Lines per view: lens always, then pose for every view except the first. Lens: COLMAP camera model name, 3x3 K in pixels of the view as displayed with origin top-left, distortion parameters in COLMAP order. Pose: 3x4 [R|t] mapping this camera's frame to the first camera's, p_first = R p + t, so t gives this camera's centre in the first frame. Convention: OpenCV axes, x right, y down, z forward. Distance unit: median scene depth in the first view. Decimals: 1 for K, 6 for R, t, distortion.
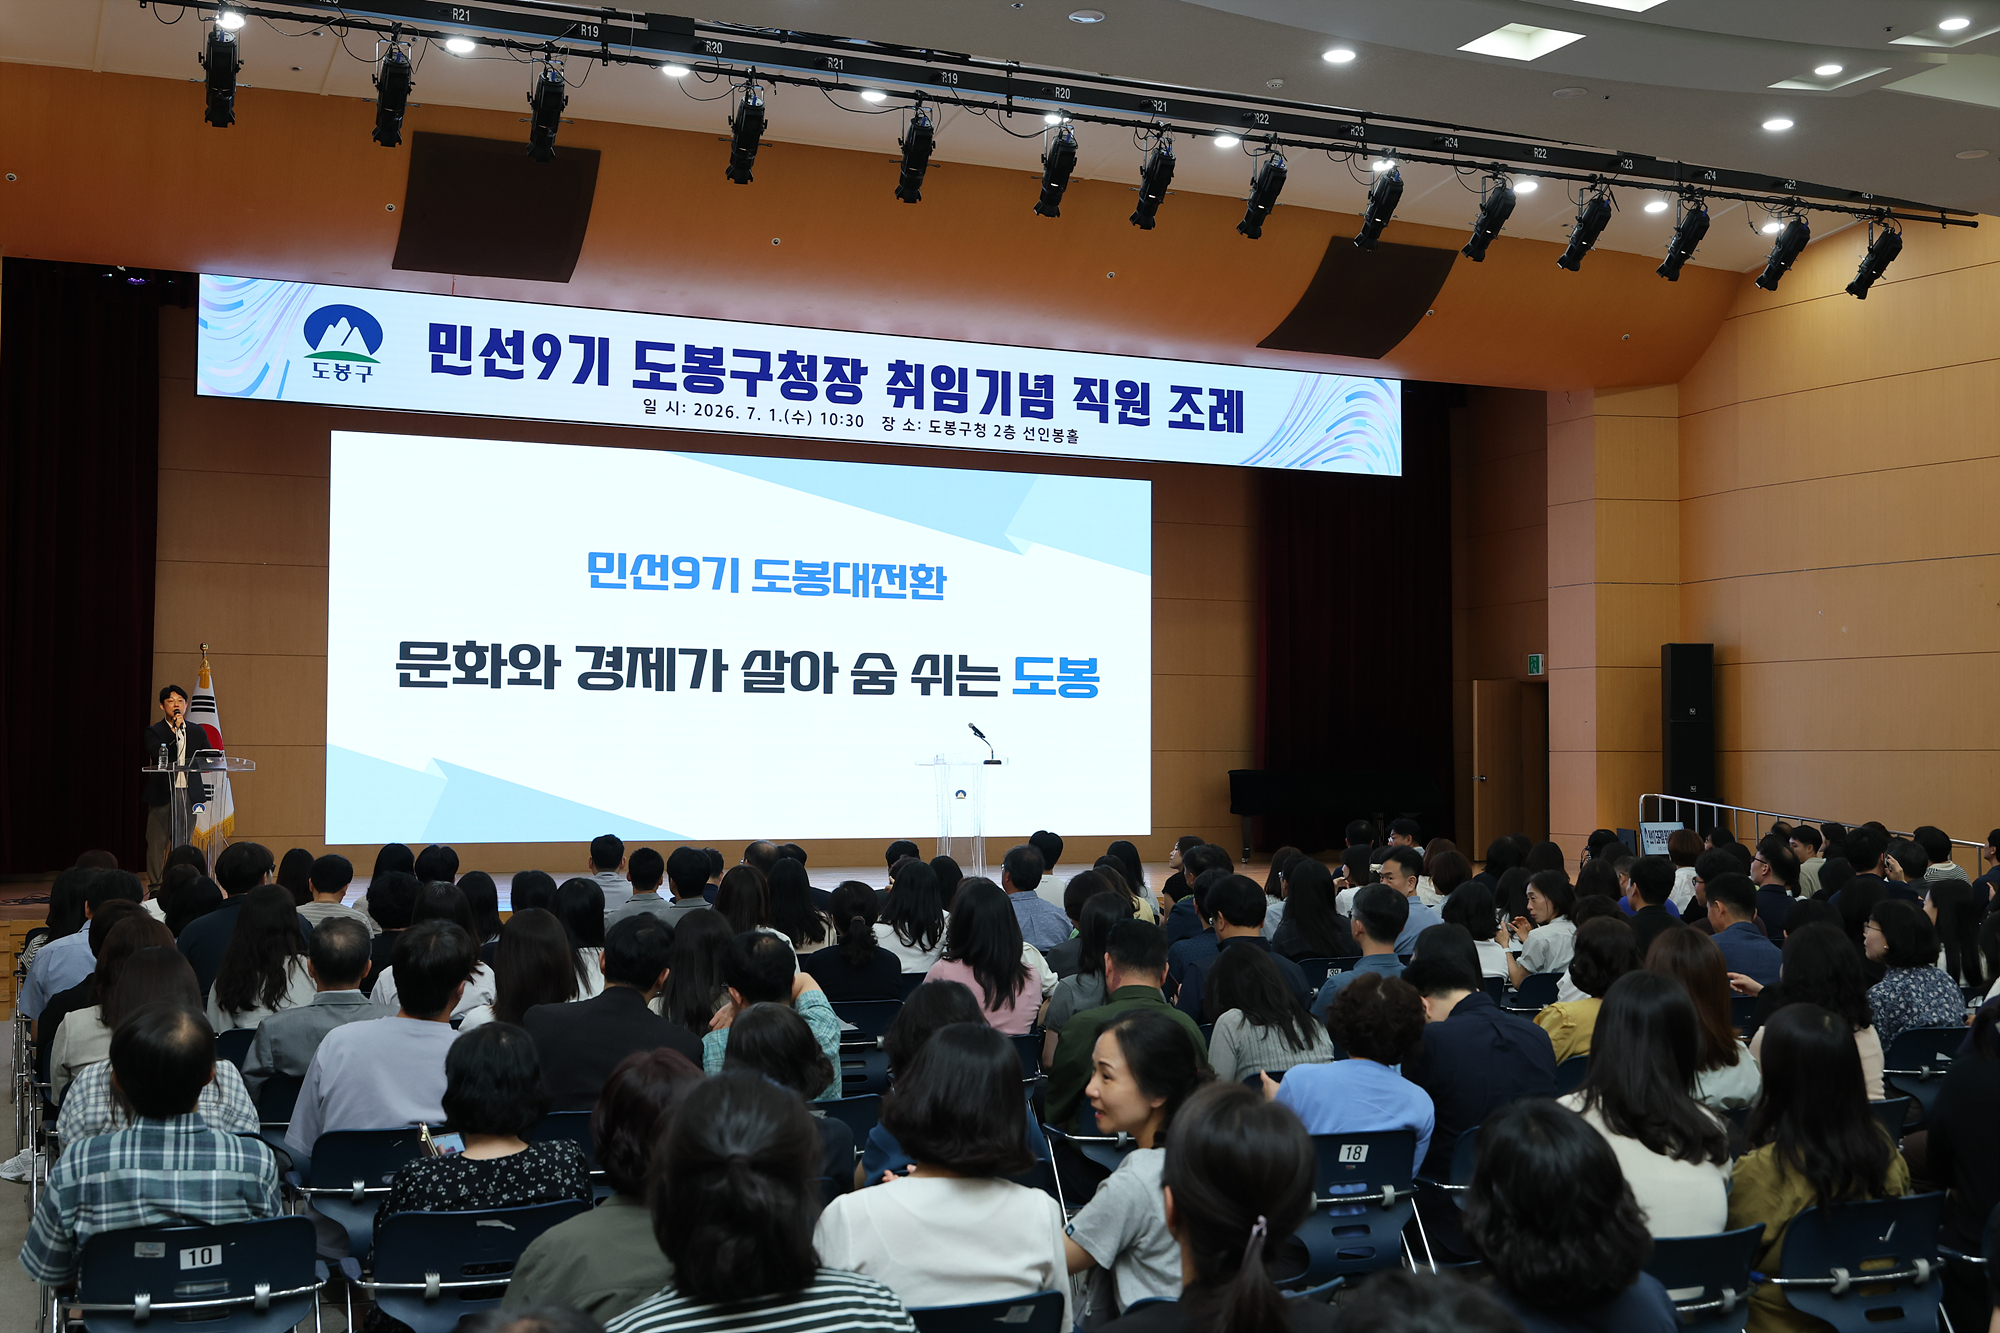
lens RADIAL K [[2305.3, 0, 1018.7], [0, 2305.3, 664.9], [0, 0, 1]] dist [-0.014443, -0.026988]
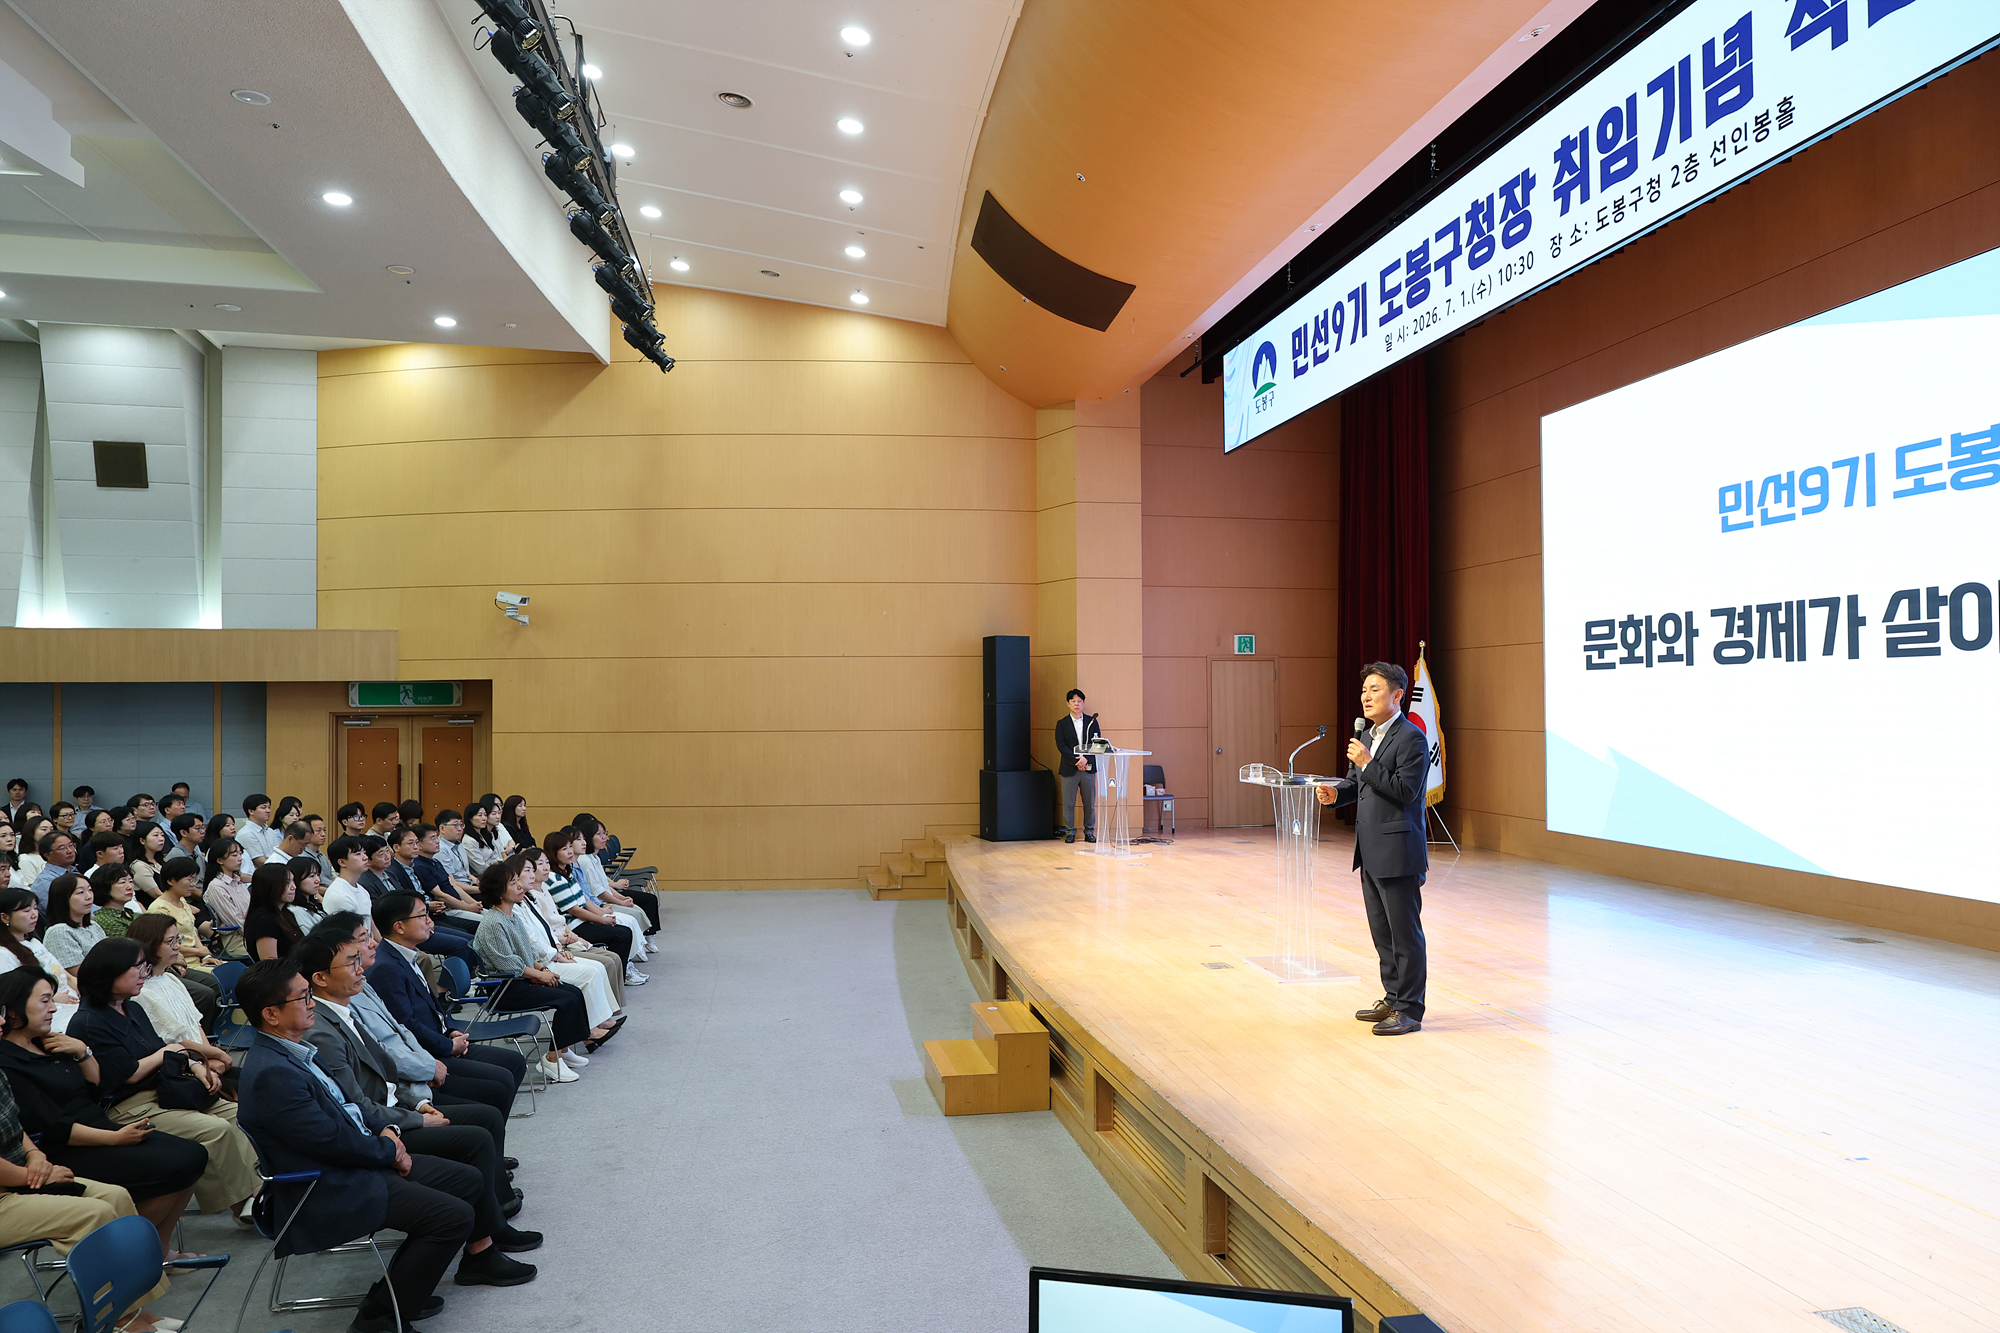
lens RADIAL K [[1401.2, 0, 1002.4], [0, 1401.2, 678.4], [0, 0, 1]] dist [0.006304, -0.006324]
pose [[-0.270983, -0.017486, -0.962425, 0.338107], [0.046548, 0.998427, -0.031246, 0.019180], [0.961458, -0.053266, -0.269743, 0.897316]]
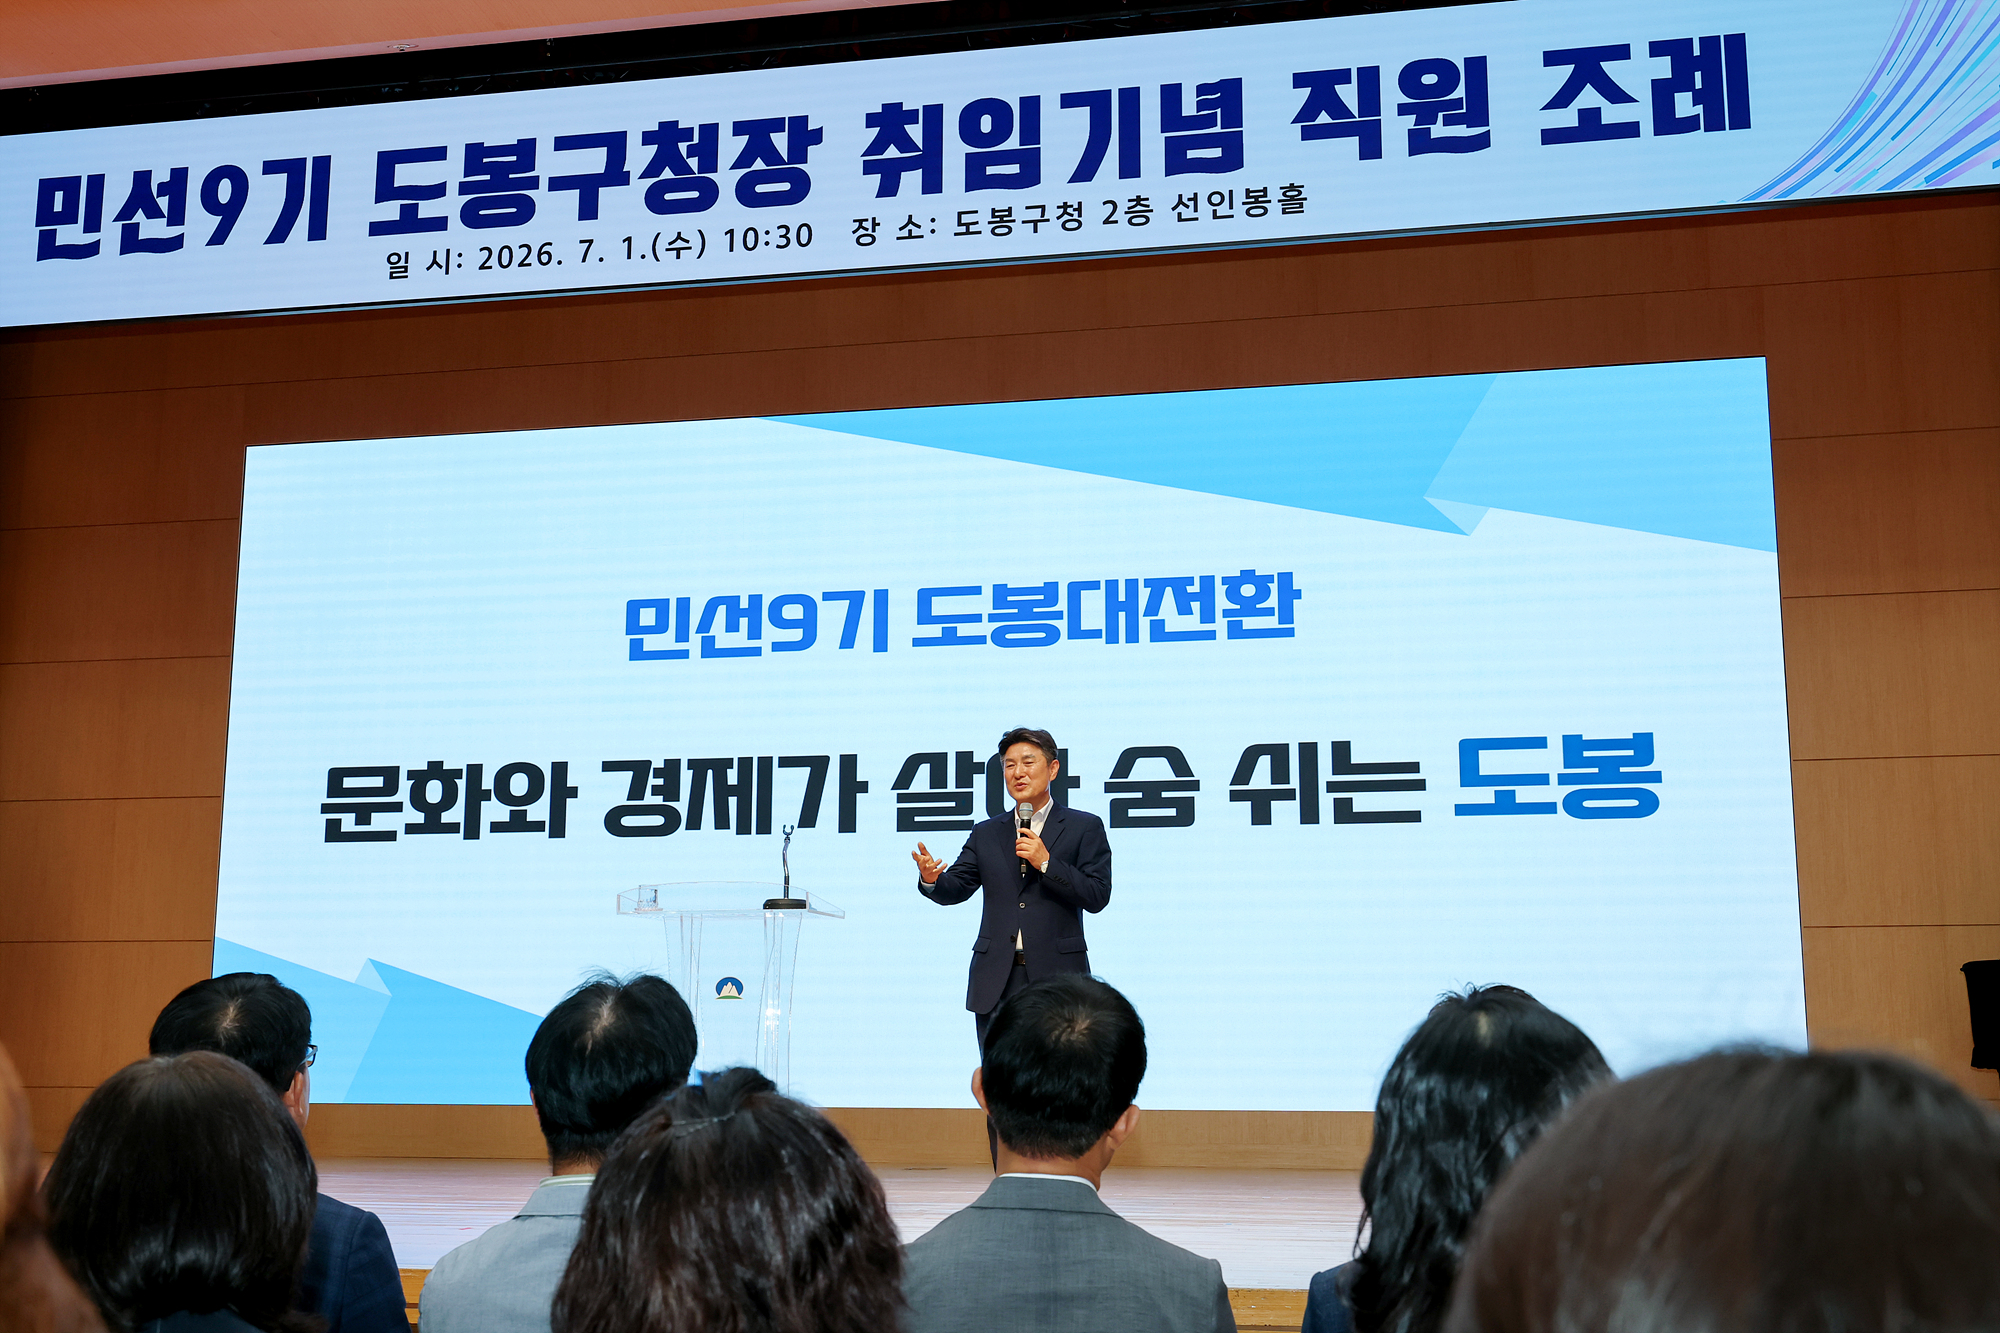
lens RADIAL K [[2178.5, 0, 1006.0], [0, 2178.5, 668.7], [0, 0, 1]] dist [0.004896, 0.002388]
pose [[0.799606, -0.105466, -0.591191, 0.215389], [0.024895, 0.989433, -0.142840, 0.049545], [0.600009, 0.099498, 0.793782, 0.625813]]
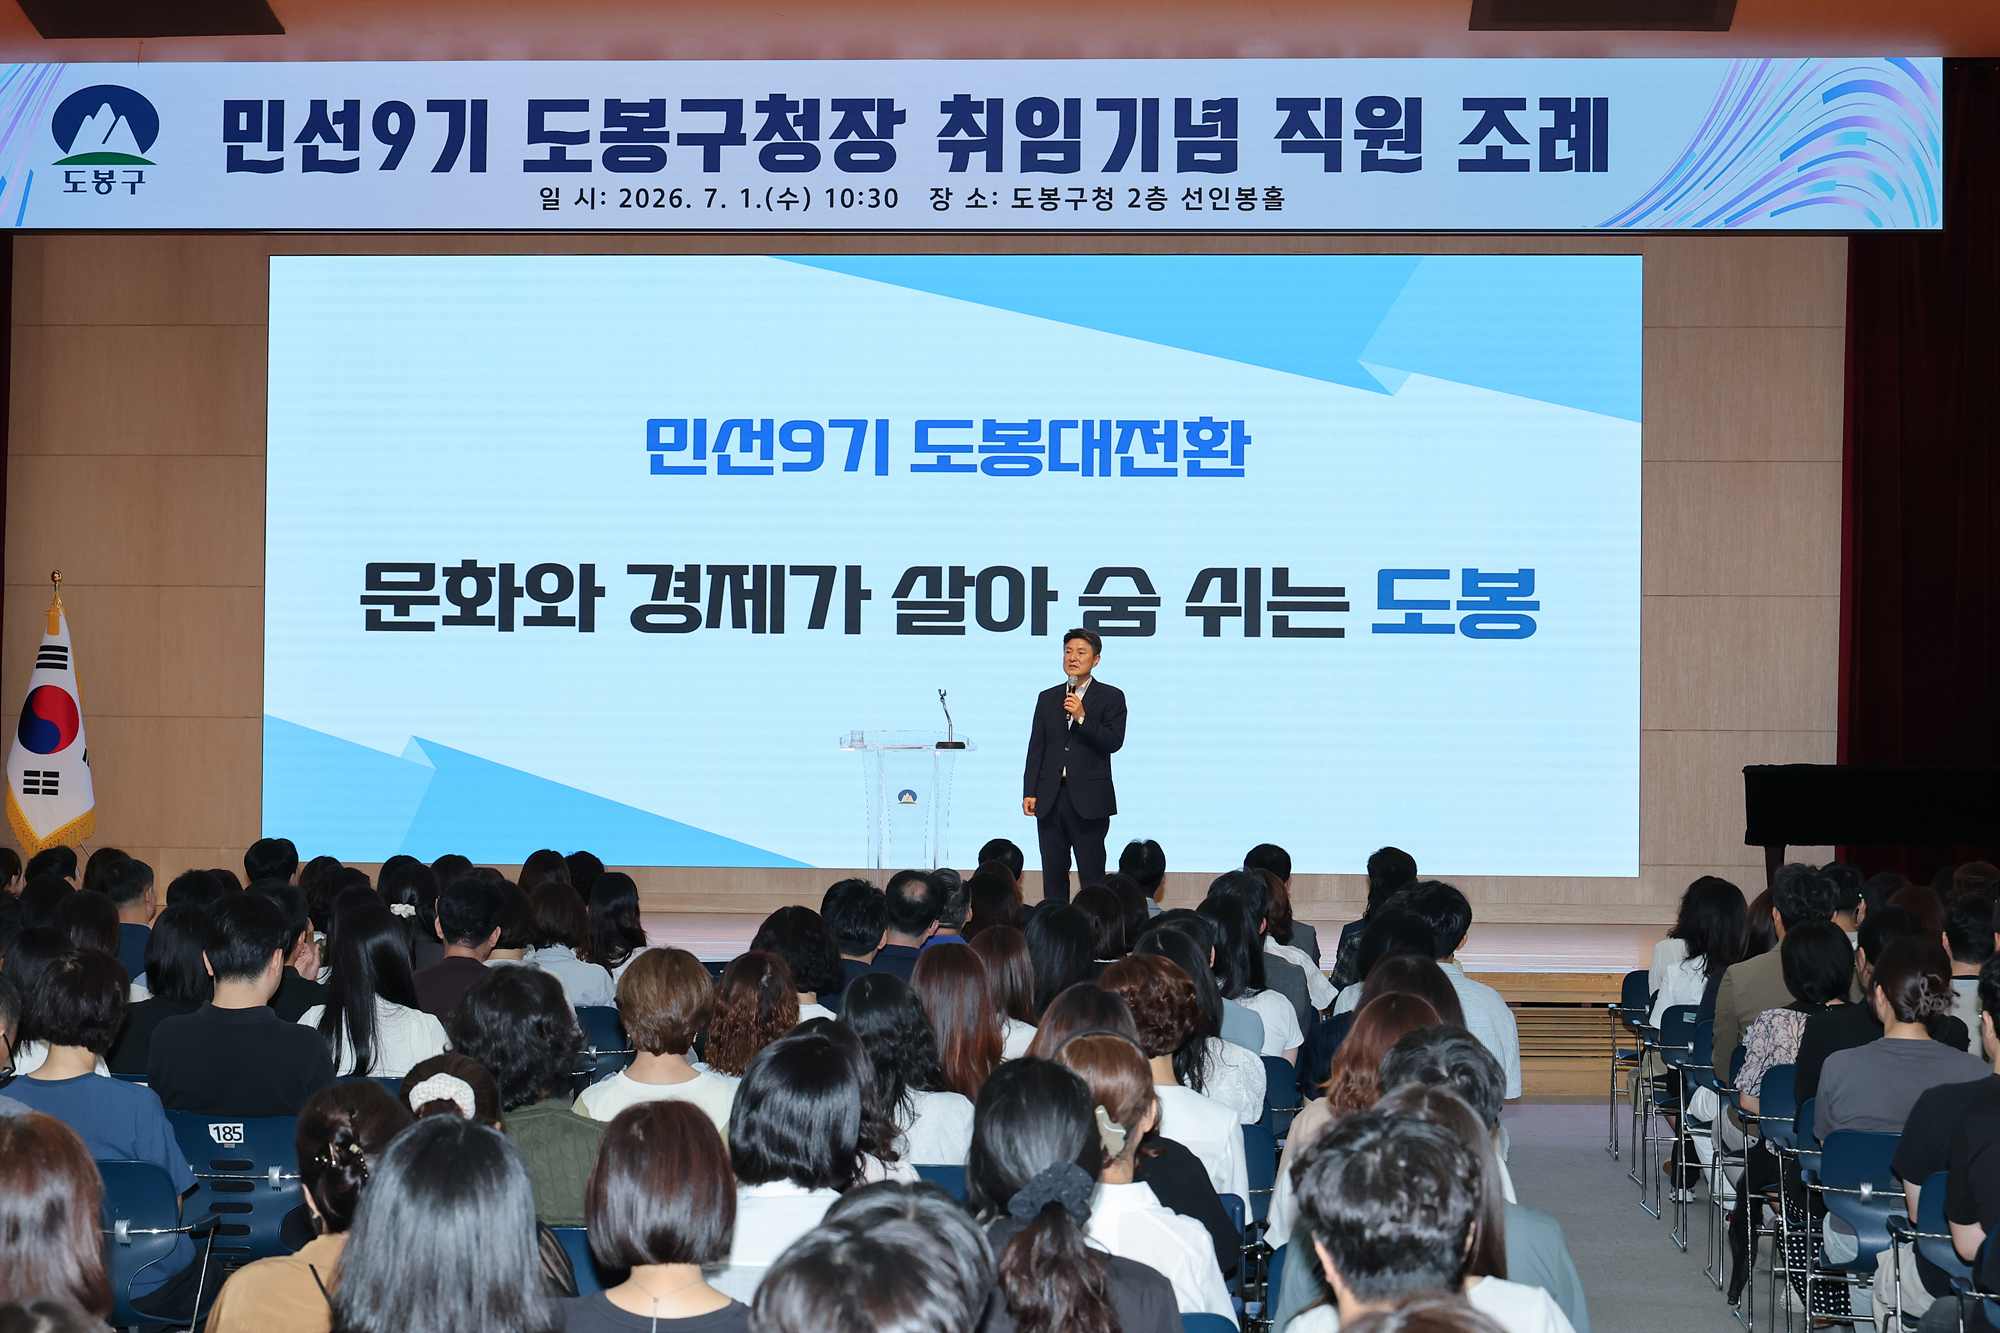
lens RADIAL K [[4204.9, 0, 1000.0], [0, 4204.9, 666.5], [0, 0, 1]] dist [-0.062528, -0.112246]
pose [[0.867492, -0.004288, -0.497433, 0.489259], [0.014010, 0.999777, 0.015814, 0.003186], [0.497254, -0.020688, 0.867358, 0.024319]]
